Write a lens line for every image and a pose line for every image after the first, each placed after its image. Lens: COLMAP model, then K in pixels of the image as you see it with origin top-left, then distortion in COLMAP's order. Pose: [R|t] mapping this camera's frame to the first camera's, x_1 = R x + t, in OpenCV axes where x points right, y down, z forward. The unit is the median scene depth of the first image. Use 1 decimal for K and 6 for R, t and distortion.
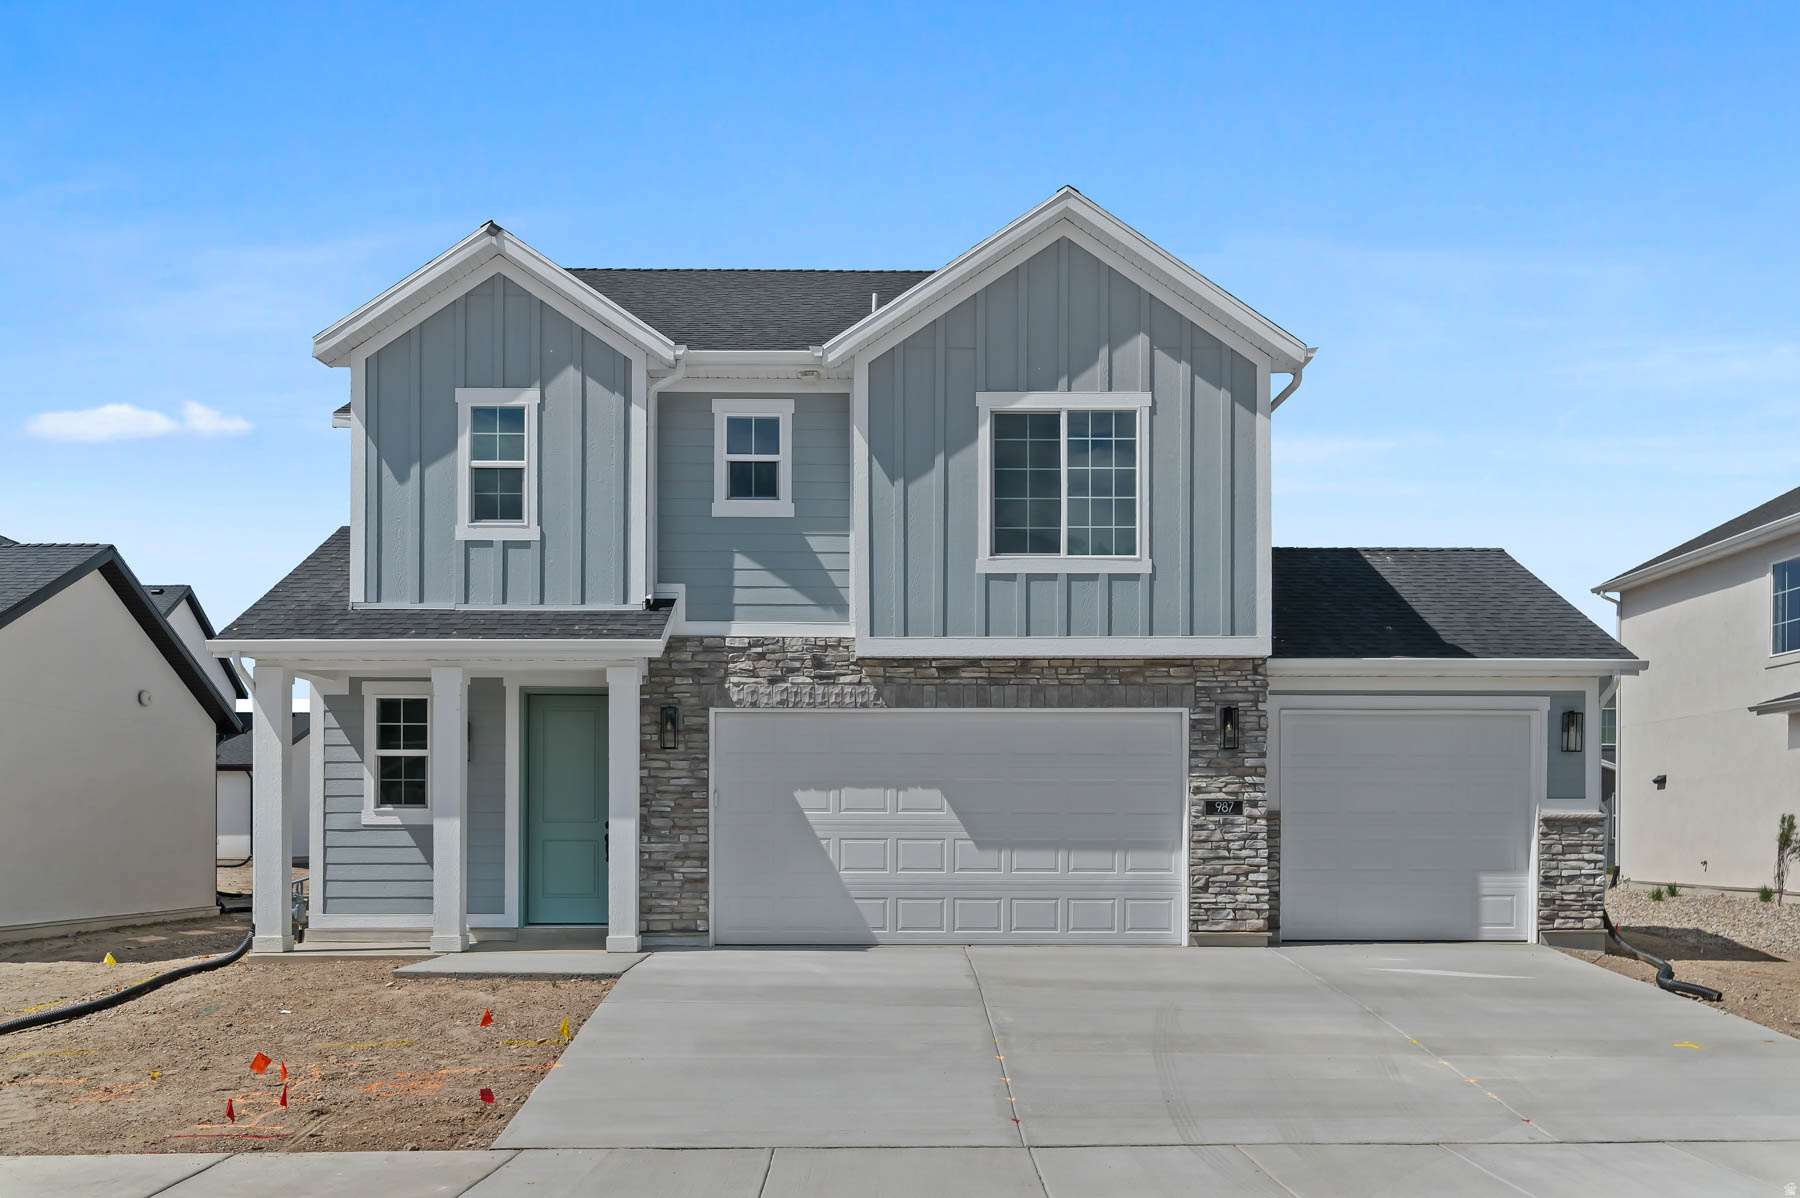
lens RADIAL K [[1511.4, 0, 892.5], [0, 1511.4, 650.8], [0, 0, 1]] dist [-0.000251, 0.002157]
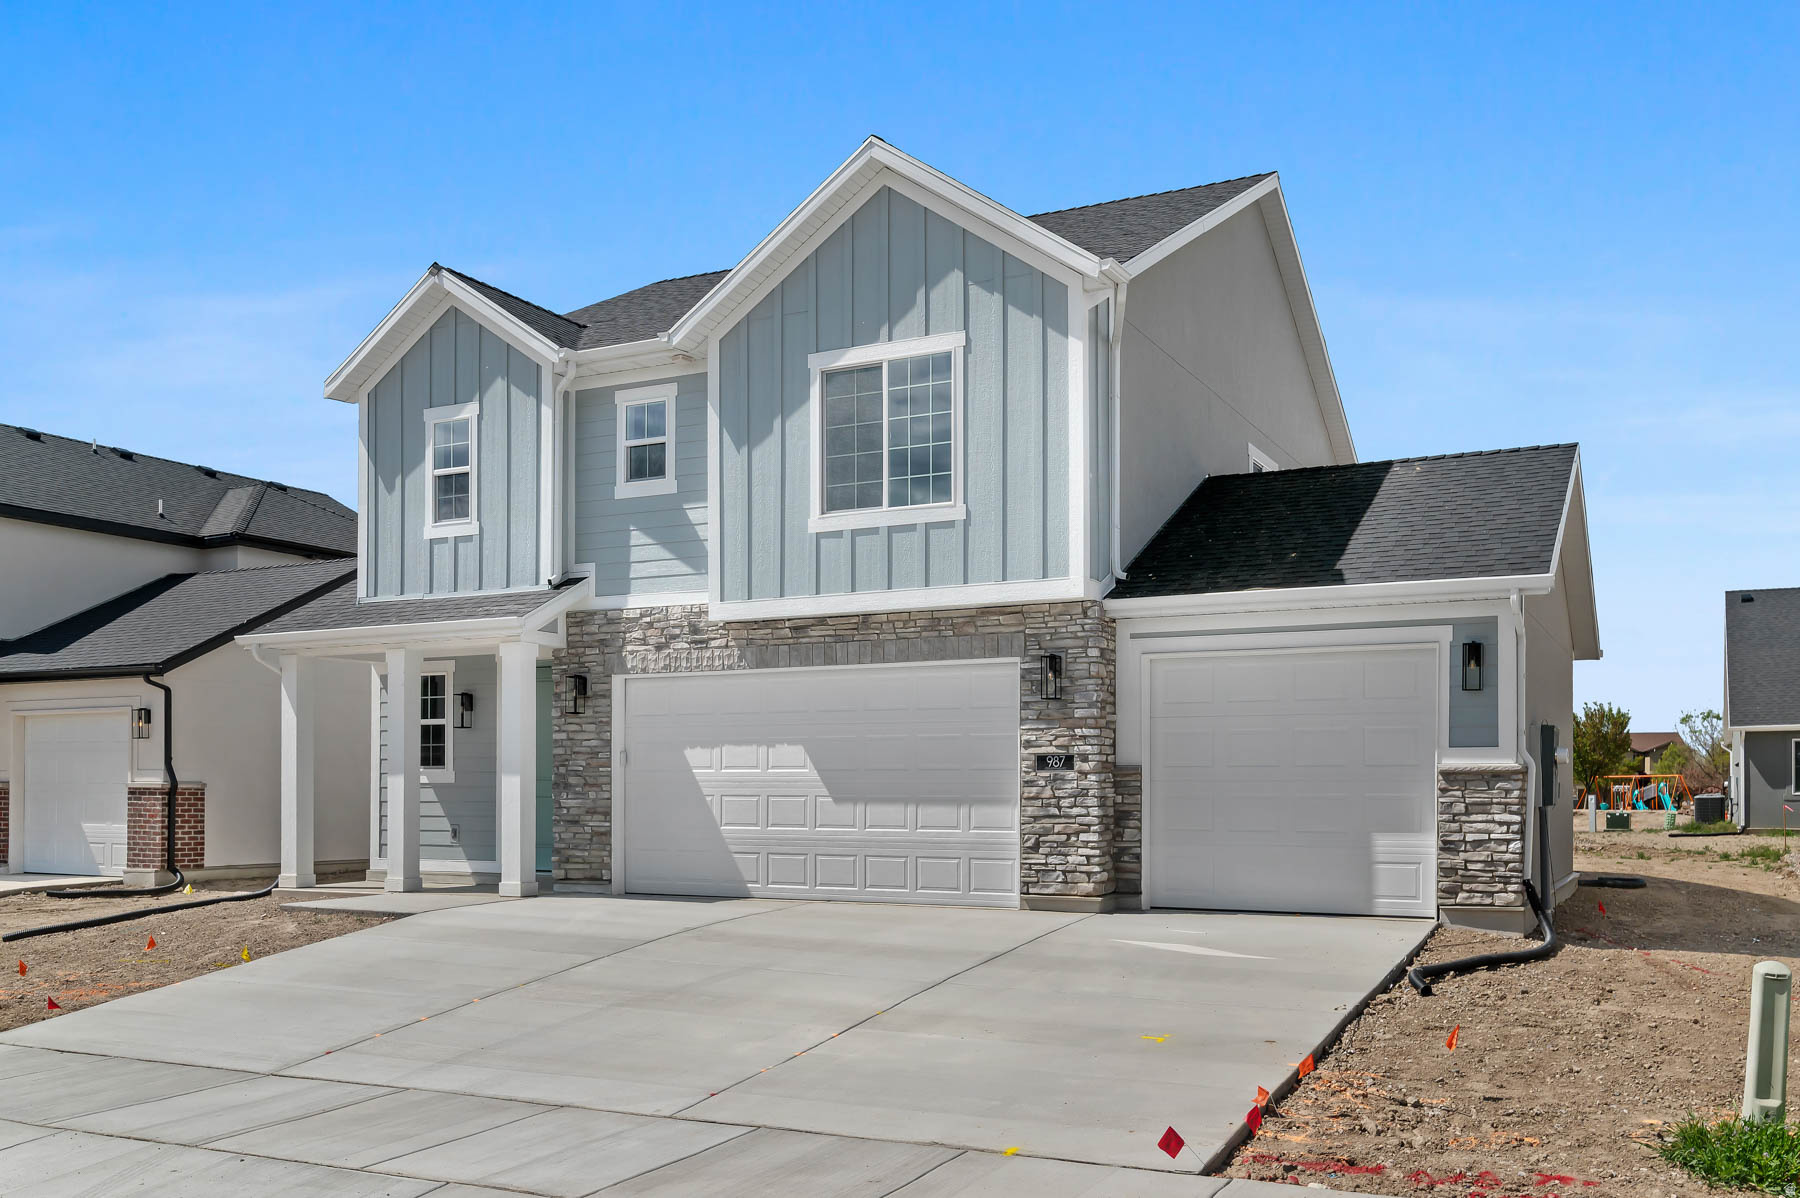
lens RADIAL K [[1511.4, 0, 899.2], [0, 1511.4, 598.9], [0, 0, 1]] dist [-0.000251, 0.002157]
pose [[0.889816, -0.058203, -0.452592, 0.559254], [0.055969, 0.998264, -0.018337, 0.014561], [0.452874, -0.009015, 0.891529, 0.123404]]
